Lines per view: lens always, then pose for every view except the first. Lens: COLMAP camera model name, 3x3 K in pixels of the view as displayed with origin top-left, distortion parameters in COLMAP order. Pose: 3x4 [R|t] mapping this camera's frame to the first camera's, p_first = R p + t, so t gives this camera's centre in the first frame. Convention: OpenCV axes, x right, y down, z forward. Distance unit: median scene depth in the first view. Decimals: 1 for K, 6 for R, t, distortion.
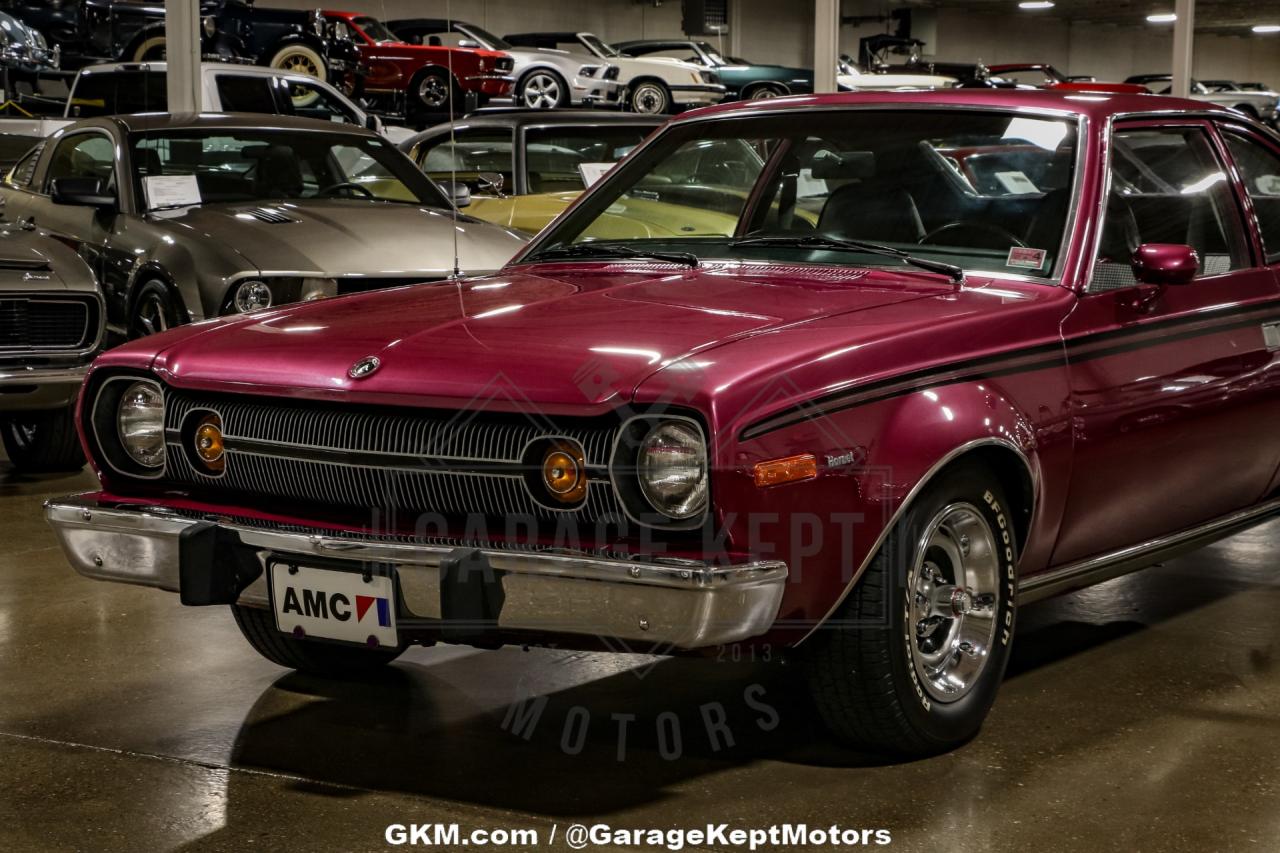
lens RADIAL K [[2368.6, 0, 640.0], [0, 2368.6, 426.5], [0, 0, 1]] dist [0.178834, 0.167634]
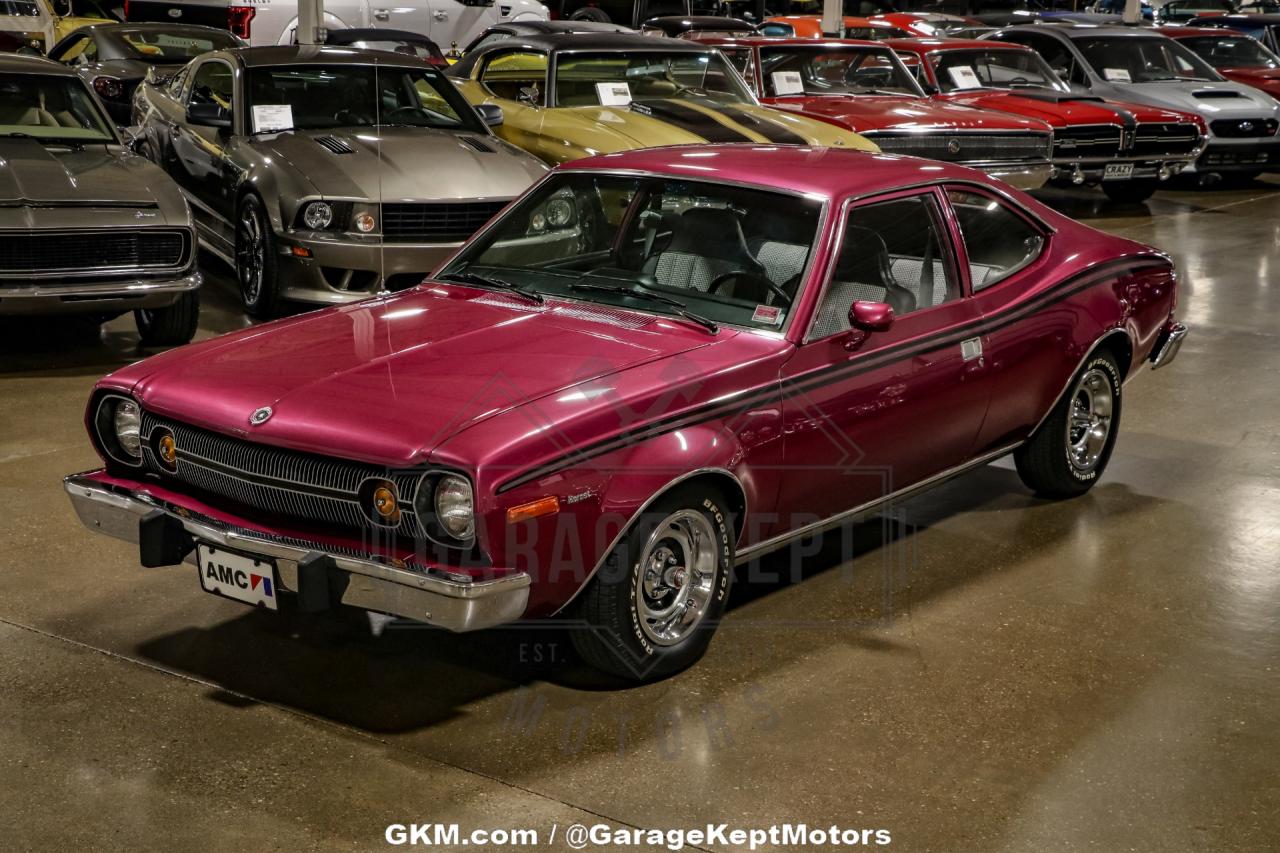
lens RADIAL K [[1842.1, 0, 634.3], [0, 1842.1, 426.7], [0, 0, 1]] dist [0.030792, 0.498775]
pose [[0.998179, 0.036377, -0.048111, 0.156291], [-0.030054, 0.991552, 0.126180, -0.157262], [0.052294, -0.124504, 0.990840, -0.099577]]
